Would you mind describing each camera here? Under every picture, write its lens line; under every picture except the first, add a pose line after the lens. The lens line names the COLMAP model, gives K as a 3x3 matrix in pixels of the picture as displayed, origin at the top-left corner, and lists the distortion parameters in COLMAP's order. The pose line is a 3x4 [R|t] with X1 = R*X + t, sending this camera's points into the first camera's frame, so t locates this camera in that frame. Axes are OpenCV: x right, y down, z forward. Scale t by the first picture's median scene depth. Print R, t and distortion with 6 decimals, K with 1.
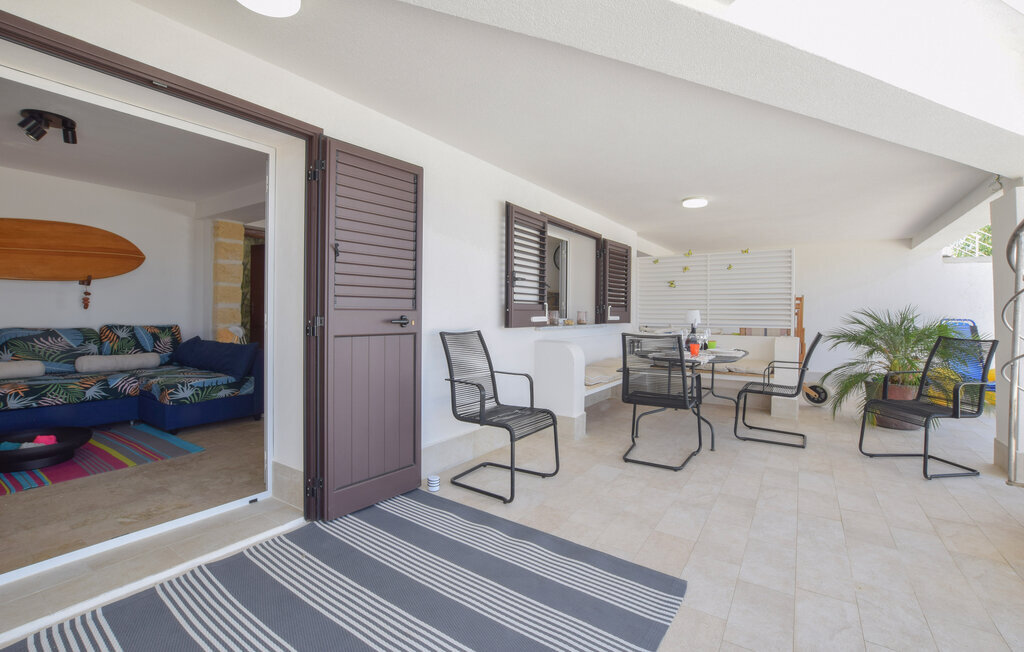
lens RADIAL K [[453.9, 0, 512.0], [0, 453.9, 326.0], [0, 0, 1]] dist [-0.015284, -0.000194]
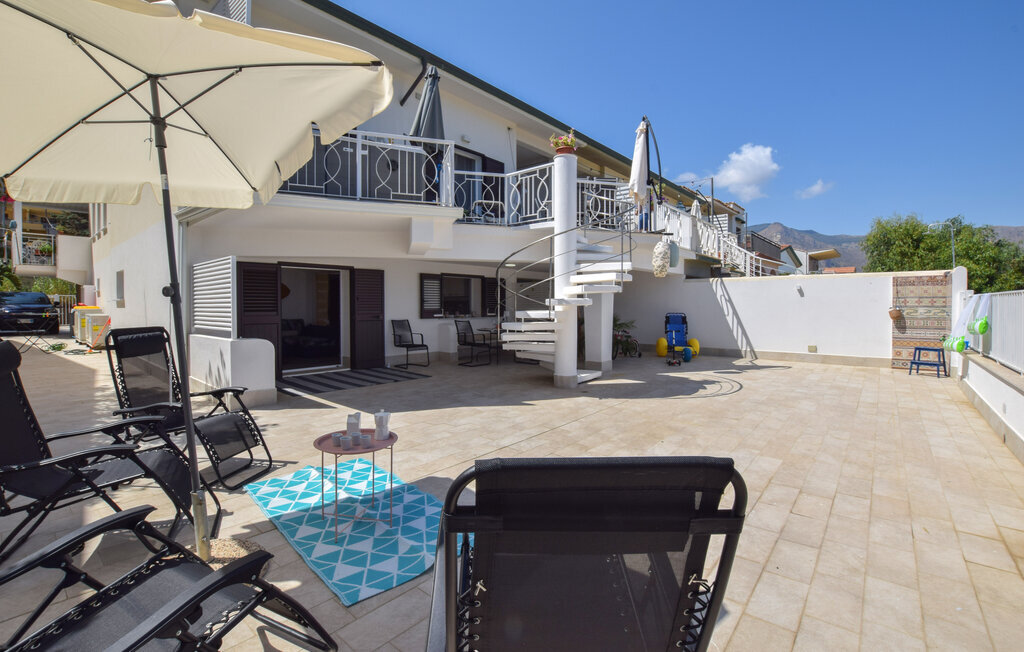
lens RADIAL K [[453.9, 0, 512.0], [0, 453.9, 326.0], [0, 0, 1]] dist [-0.015284, -0.000194]
pose [[0.992548, -0.007015, -0.121654, 0.694896], [0.008670, 0.999877, 0.013083, 0.013636], [0.121547, -0.014040, 0.992486, -1.340555]]
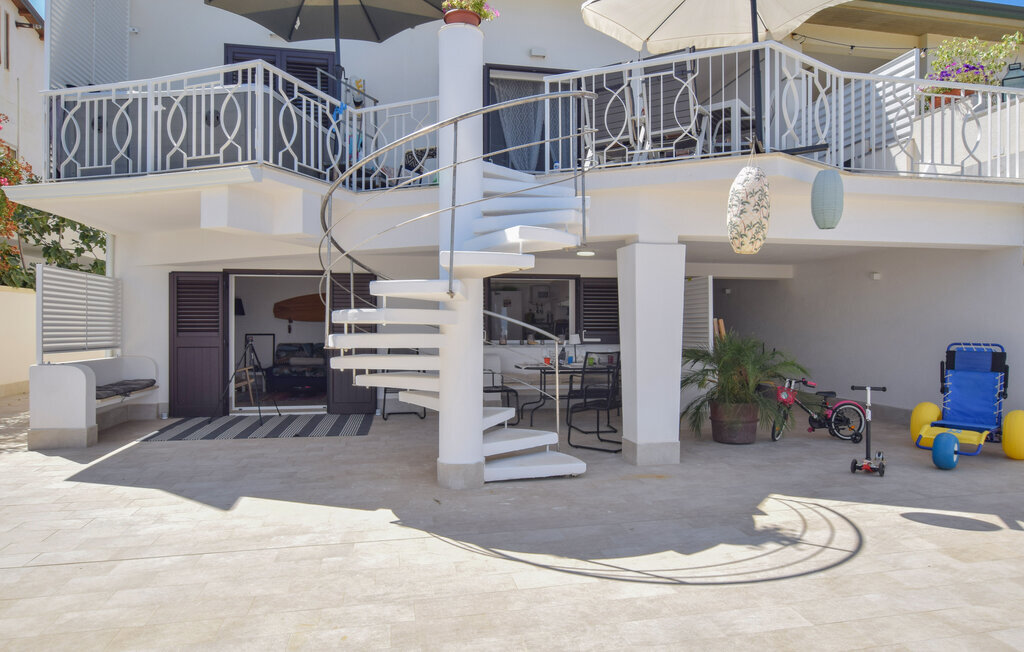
lens RADIAL K [[606.2, 0, 510.6], [0, 606.2, 363.7], [0, 0, 1]] dist [-0.002048, -0.001836]
pose [[0.702920, 0.033391, -0.710485, 1.560469], [-0.014368, 0.999360, 0.032752, -0.003859], [0.711124, -0.012814, 0.702950, -0.410383]]
